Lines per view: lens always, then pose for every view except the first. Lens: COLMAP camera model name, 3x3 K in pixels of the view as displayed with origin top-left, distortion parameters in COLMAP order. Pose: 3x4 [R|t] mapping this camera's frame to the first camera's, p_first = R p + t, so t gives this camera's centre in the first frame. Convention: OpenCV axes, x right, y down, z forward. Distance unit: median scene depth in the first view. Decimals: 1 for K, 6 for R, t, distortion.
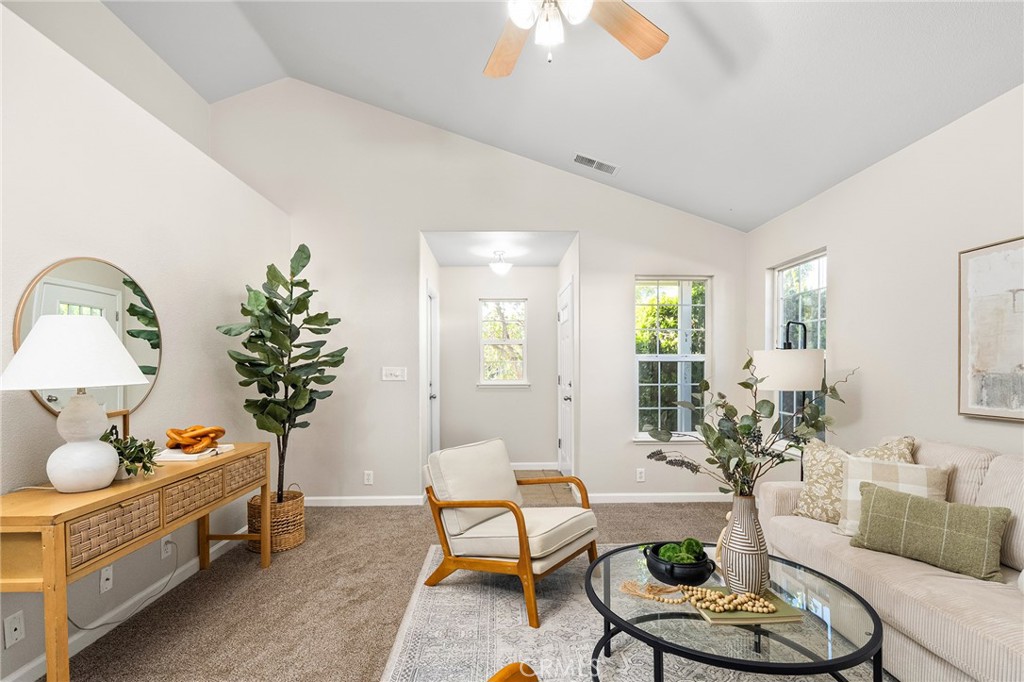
lens RADIAL K [[469.7, 0, 511.8], [0, 469.7, 368.3], [0, 0, 1]] dist [-0.001269, -0.000068]
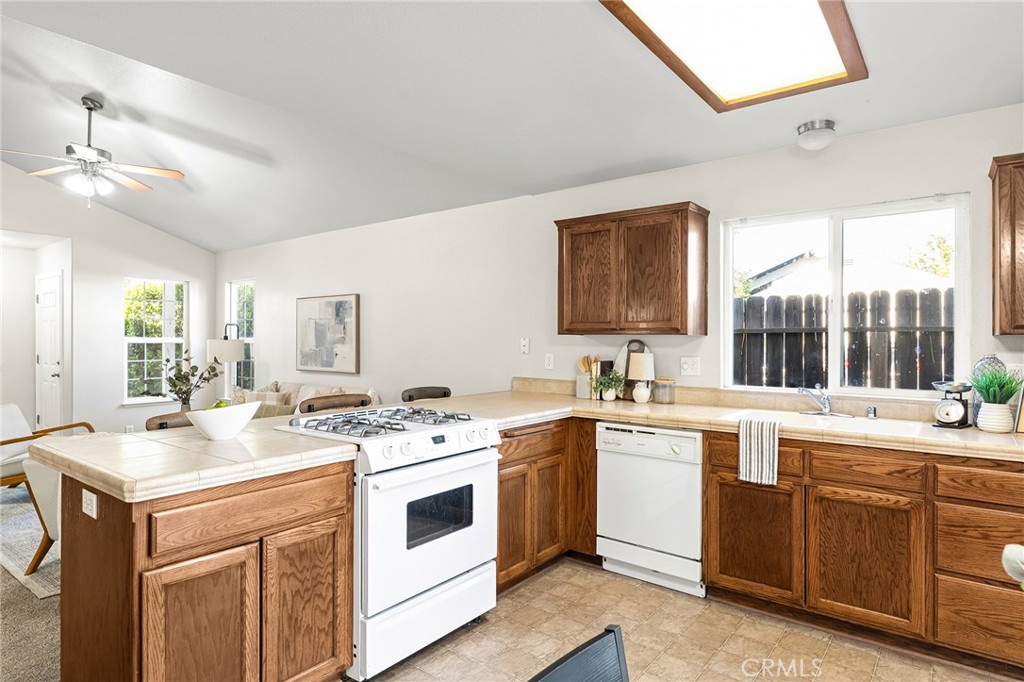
lens RADIAL K [[574.0, 0, 515.9], [0, 574.0, 337.8], [0, 0, 1]] dist [0.000705, 0.000141]
pose [[0.635298, 0.005535, 0.772247, -0.346399], [-0.003886, 0.999985, -0.003970, -0.035326], [-0.772257, -0.000479, 0.635310, -1.060231]]
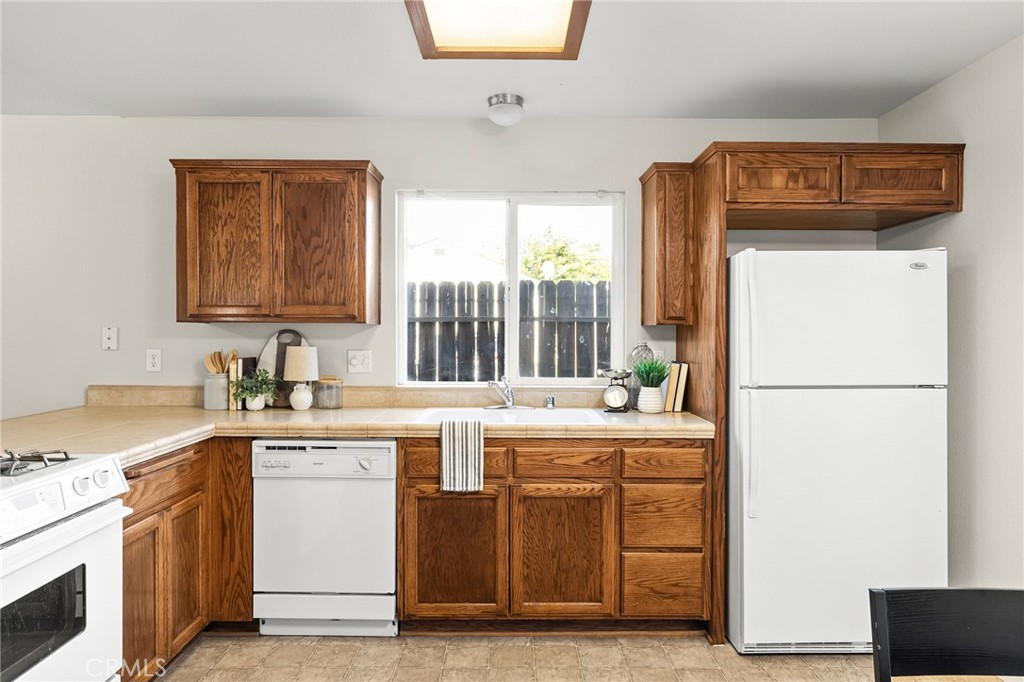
lens RADIAL K [[654.3, 0, 512.0], [0, 654.3, 341.0], [0, 0, 1]] dist [0.001266, 0.000471]
pose [[0.028502, -0.013868, 0.999498, -0.315923], [-0.002489, 0.999900, 0.013945, -0.034037], [-0.999591, -0.002886, 0.028465, -0.894945]]
